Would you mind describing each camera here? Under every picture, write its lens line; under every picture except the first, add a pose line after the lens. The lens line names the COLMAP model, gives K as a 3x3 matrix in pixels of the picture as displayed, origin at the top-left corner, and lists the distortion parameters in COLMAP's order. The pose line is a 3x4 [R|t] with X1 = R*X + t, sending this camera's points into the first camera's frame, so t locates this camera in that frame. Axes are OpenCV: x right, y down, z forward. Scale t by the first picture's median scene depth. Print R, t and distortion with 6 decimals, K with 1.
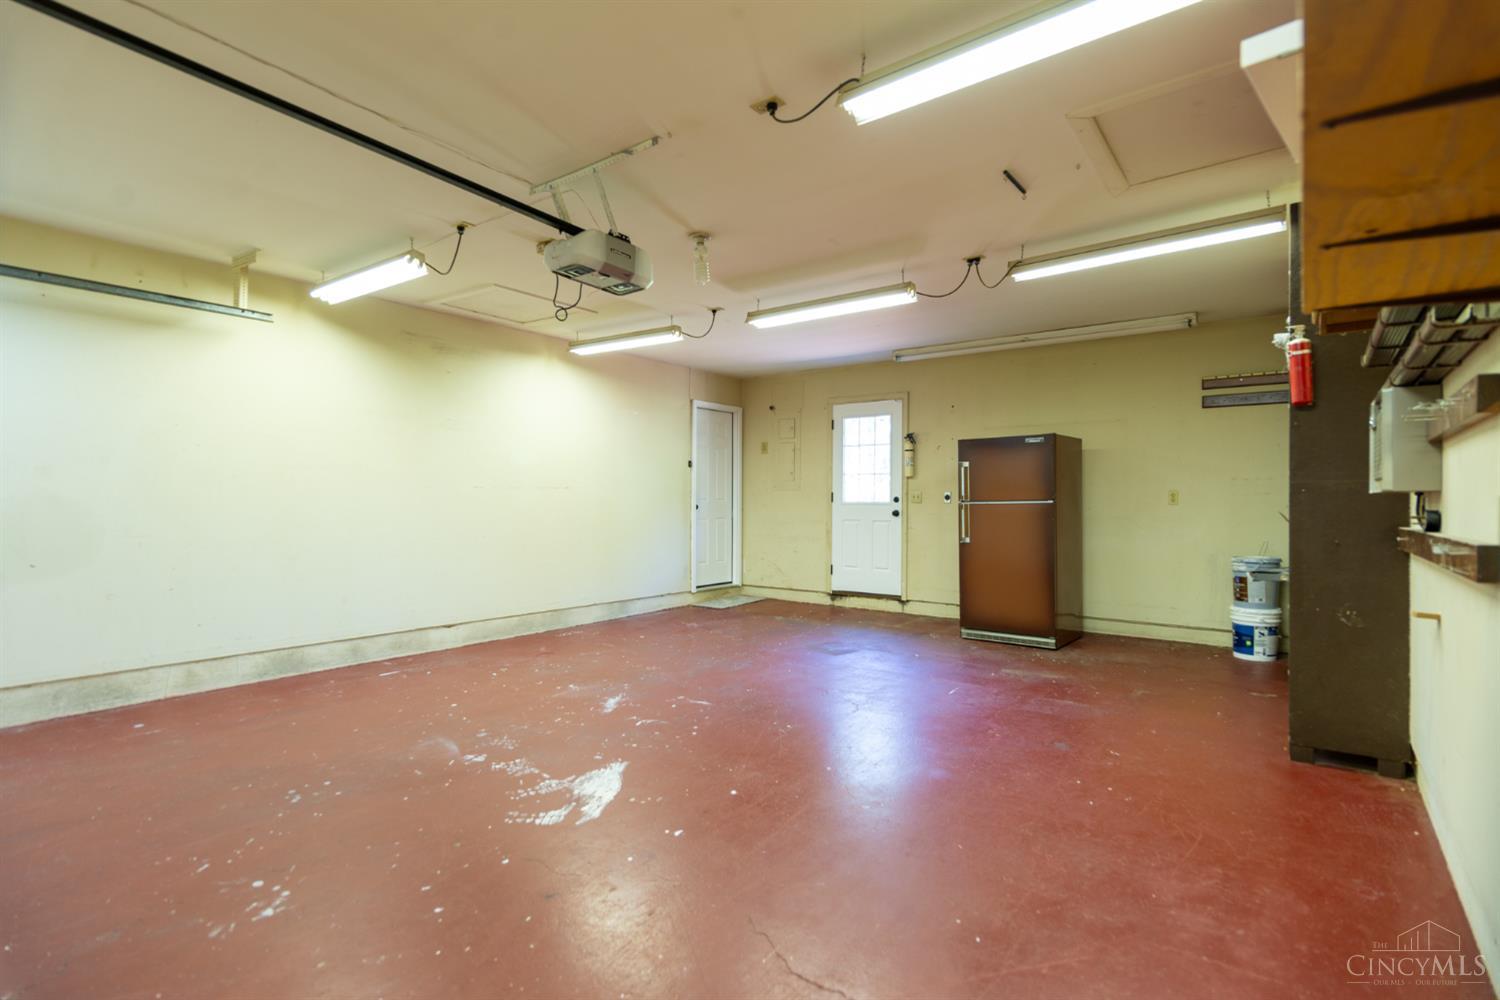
lens RADIAL K [[740.9, 0, 749.7], [0, 740.9, 511.9], [0, 0, 1]] dist [0.002583, -0.000130]
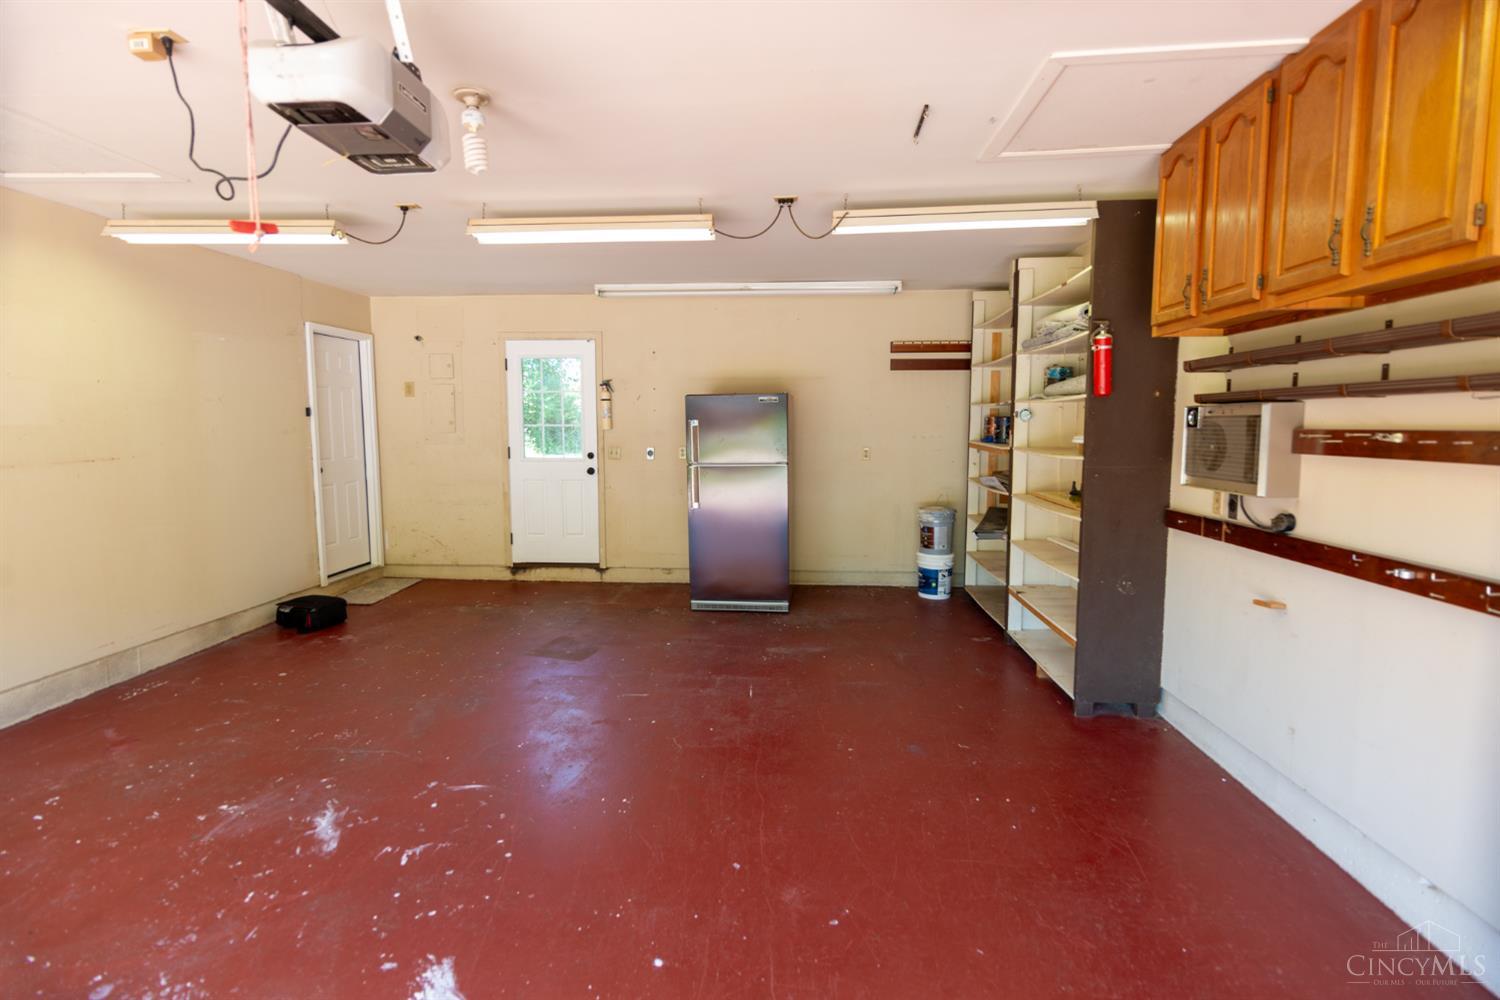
lens RADIAL K [[732.4, 0, 750.0], [0, 732.4, 500.0], [0, 0, 1]] dist [0.002175, -0.000430]
pose [[0.837089, -0.061125, 0.543641, -0.154915], [0.010322, 0.995326, 0.096018, -0.059299], [-0.546969, -0.074764, 0.833808, 0.221633]]
